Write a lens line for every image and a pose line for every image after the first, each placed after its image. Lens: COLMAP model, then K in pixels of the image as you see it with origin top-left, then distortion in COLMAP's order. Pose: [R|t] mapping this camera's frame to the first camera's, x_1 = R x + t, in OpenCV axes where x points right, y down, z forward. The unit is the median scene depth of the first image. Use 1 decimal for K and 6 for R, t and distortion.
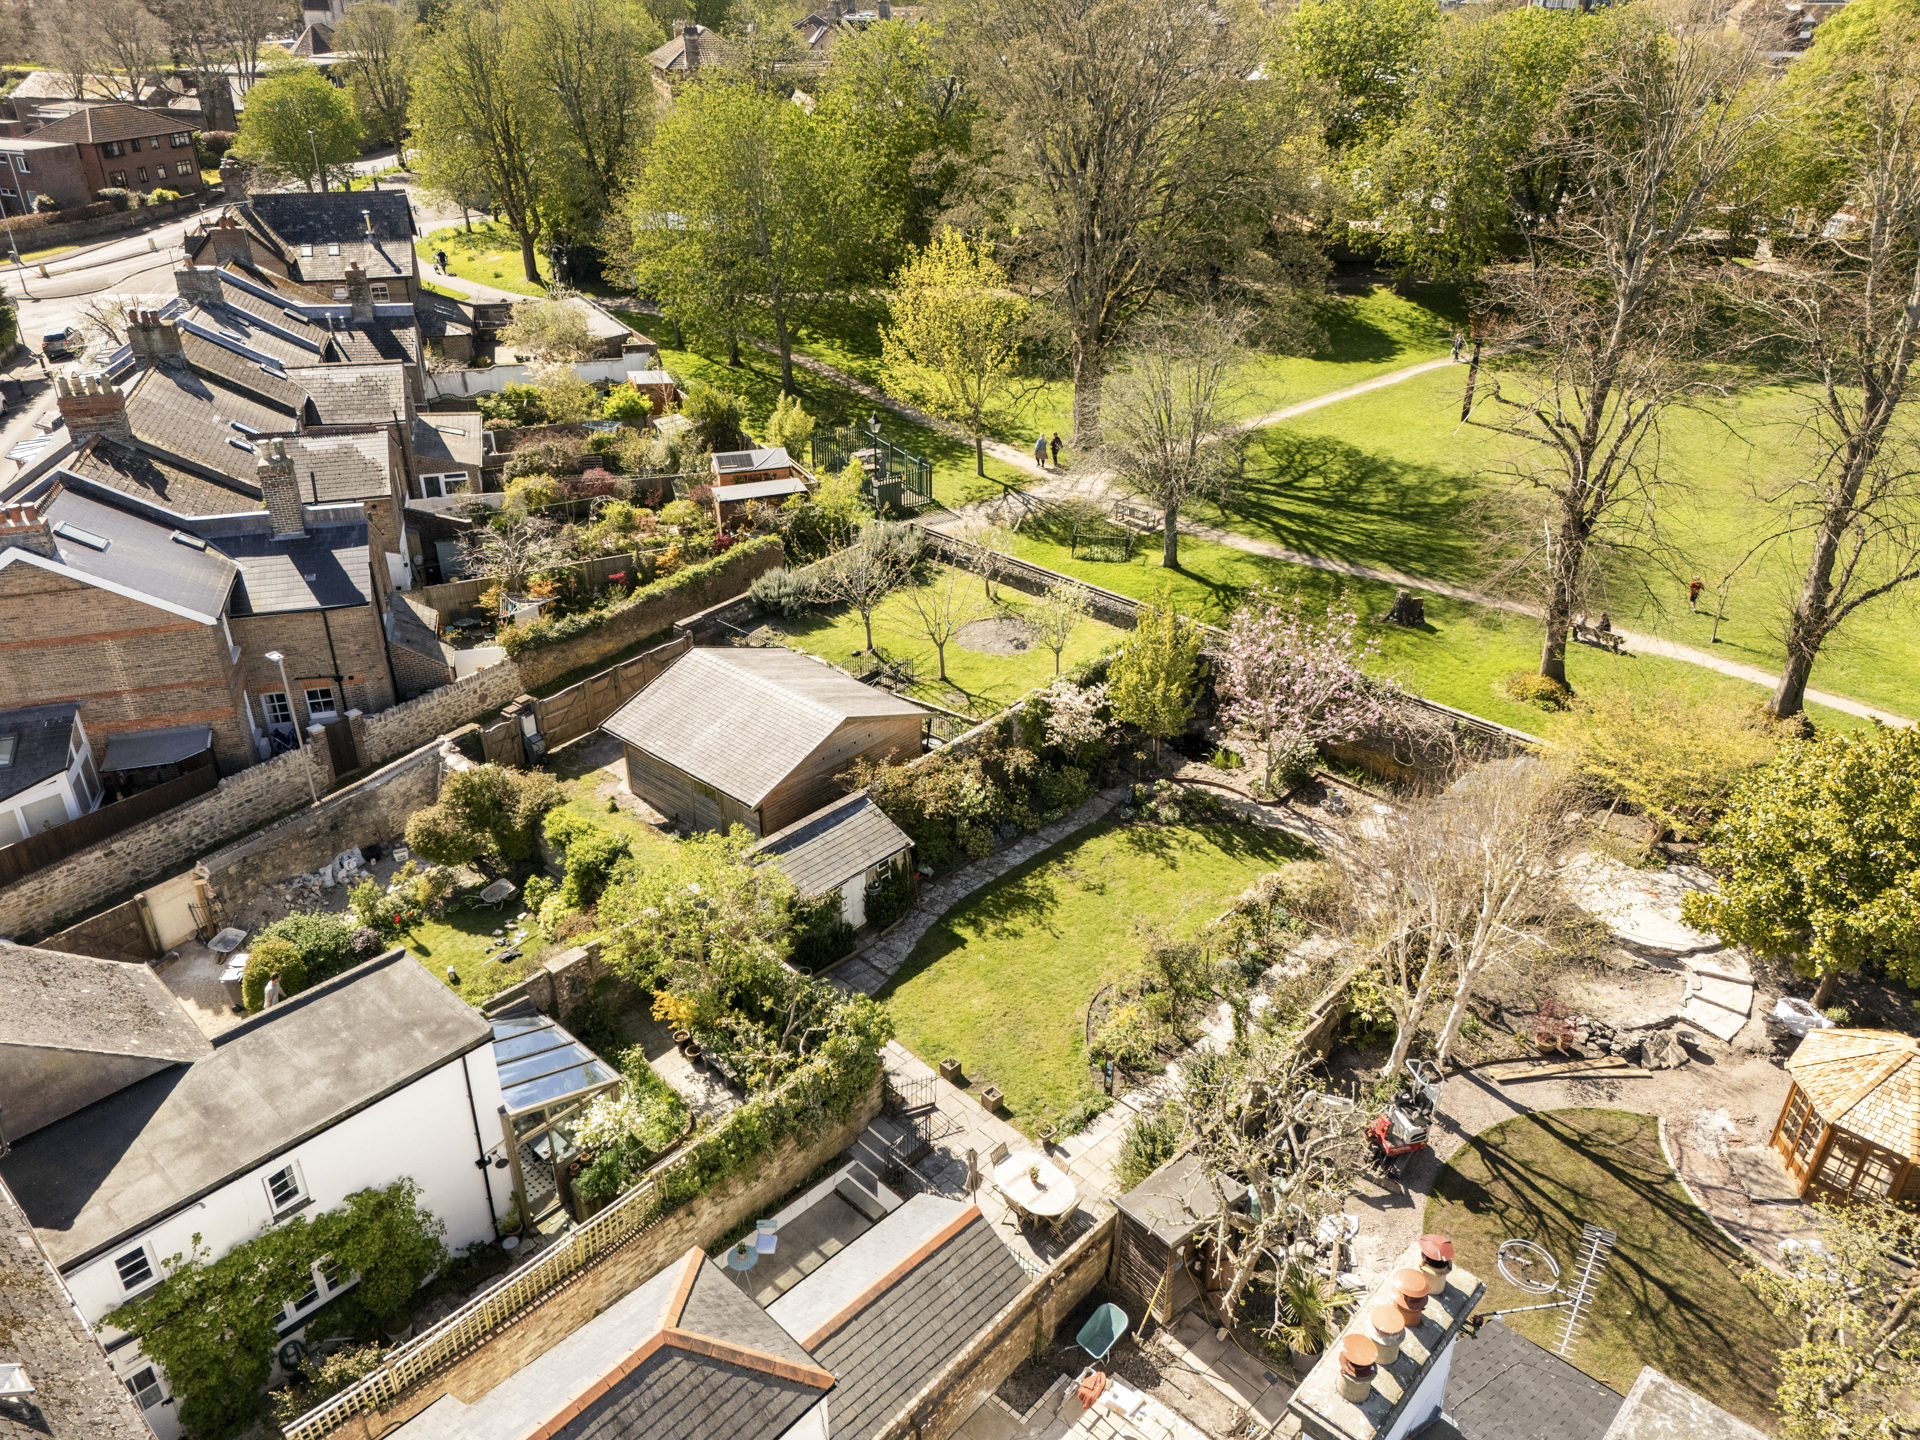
lens RADIAL K [[1400.8, 0, 960.0], [0, 1400.8, 720.0], [0, 0, 1]] dist [0.111580, -0.129718]
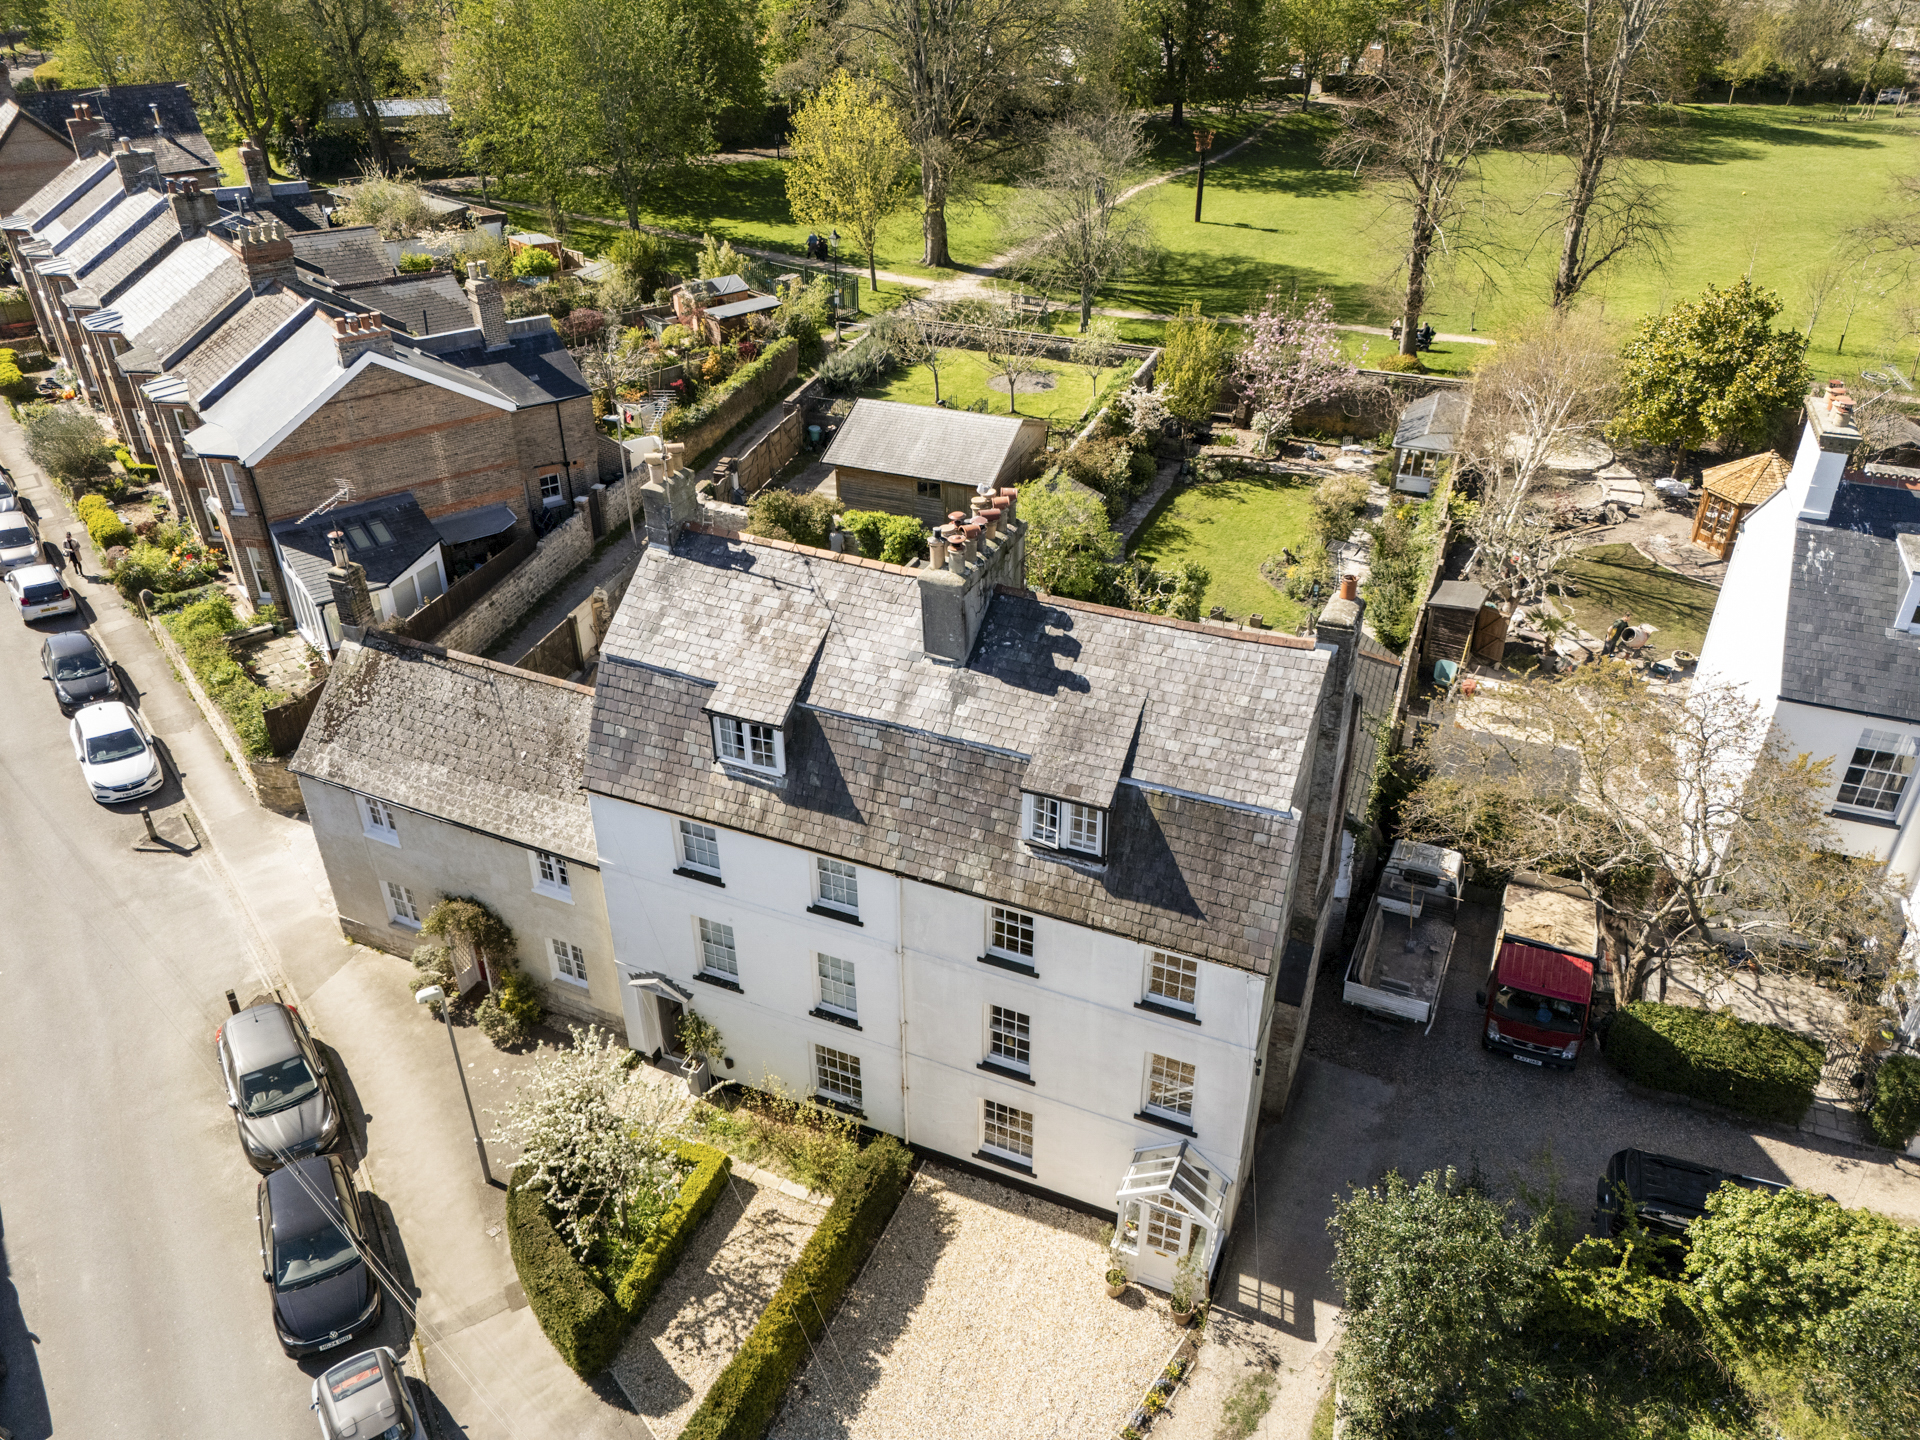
lens RADIAL K [[1400.8, 0, 960.0], [0, 1400.8, 720.0], [0, 0, 1]] dist [0.111580, -0.129718]
pose [[0.933264, -0.191223, 0.304059, -0.562607], [0.173626, 0.981209, 0.084163, 0.145947], [-0.314439, -0.025754, 0.948928, -0.240653]]
